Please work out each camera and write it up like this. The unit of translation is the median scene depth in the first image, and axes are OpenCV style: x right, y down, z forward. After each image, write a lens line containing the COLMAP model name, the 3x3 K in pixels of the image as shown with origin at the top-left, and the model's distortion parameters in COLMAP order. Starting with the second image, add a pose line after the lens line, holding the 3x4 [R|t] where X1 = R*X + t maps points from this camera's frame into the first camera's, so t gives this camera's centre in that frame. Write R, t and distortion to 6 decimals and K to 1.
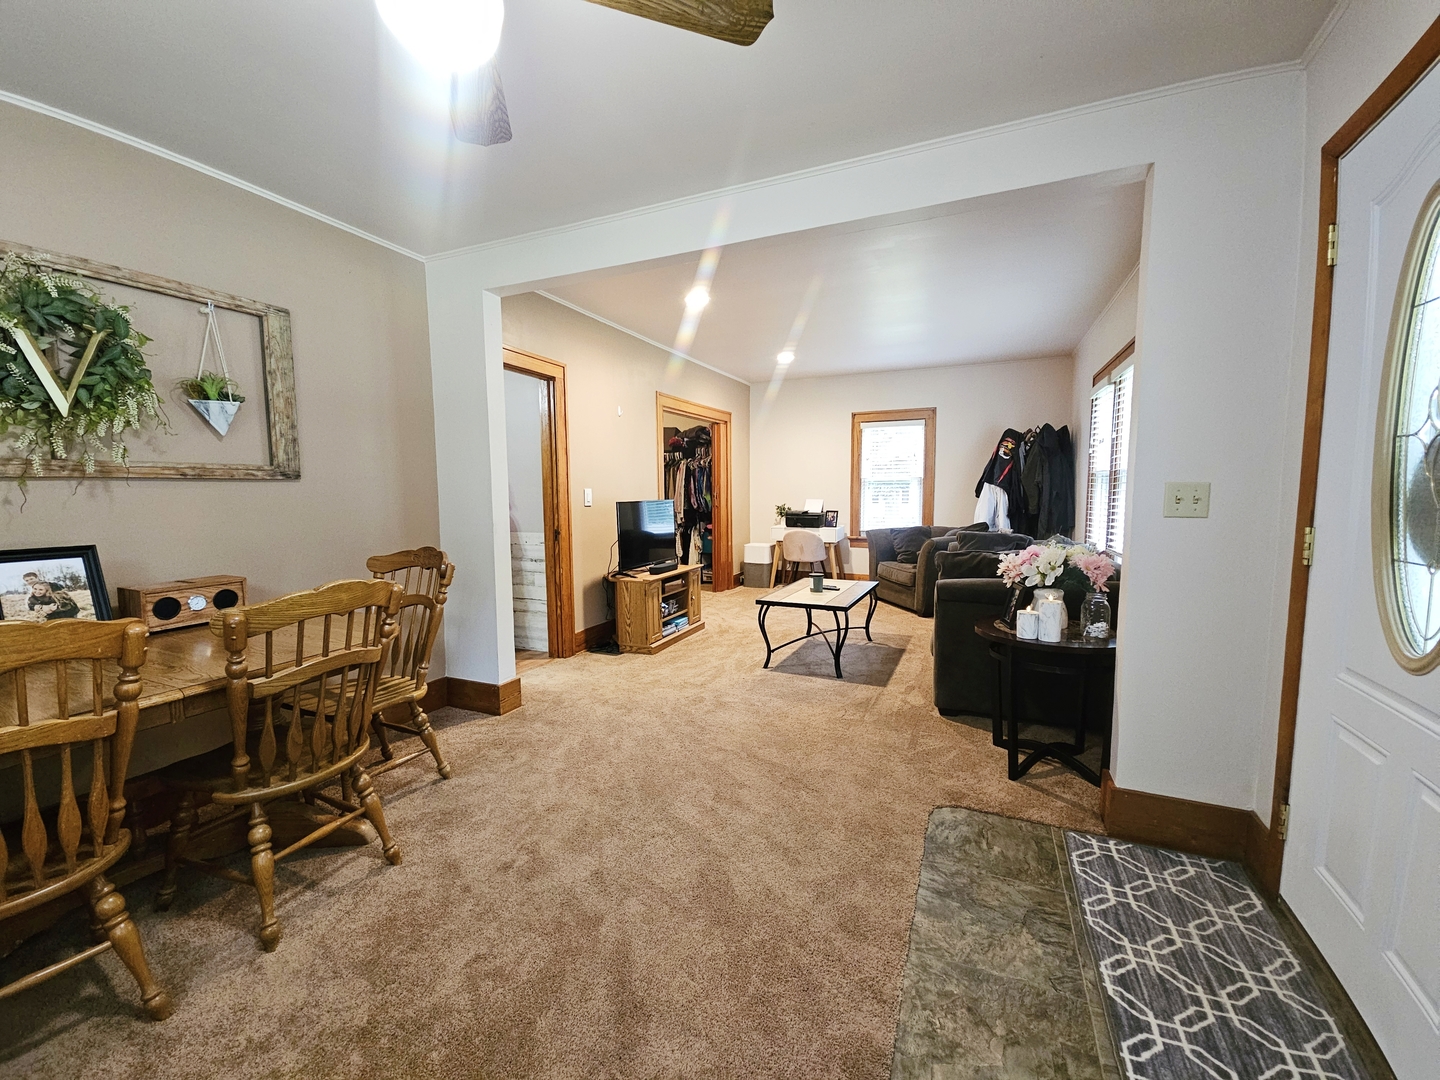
lens RADIAL K [[586.6, 0, 719.0], [0, 586.6, 542.1], [0, 0, 1]] dist [0.011252, -0.006848]
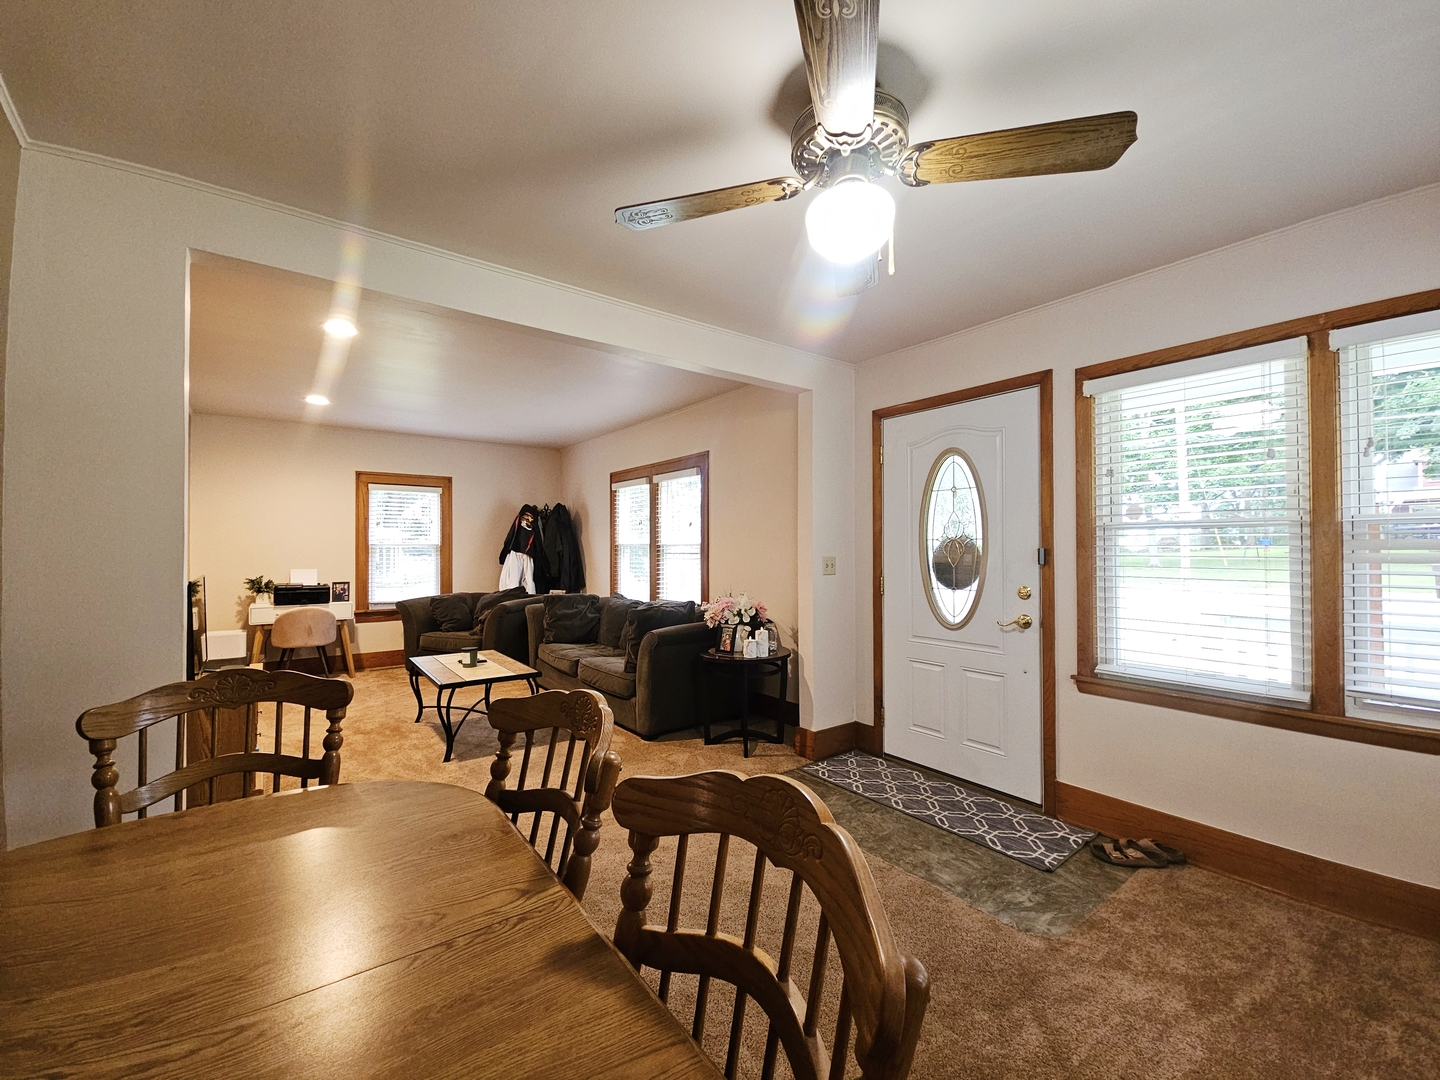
lens RADIAL K [[586.6, 0, 719.0], [0, 586.6, 542.1], [0, 0, 1]] dist [0.011252, -0.006848]
pose [[0.483372, 0.016967, 0.875250, -0.337901], [0.078790, 0.994911, -0.062800, -0.017146], [-0.871862, 0.099317, 0.479576, 0.126612]]
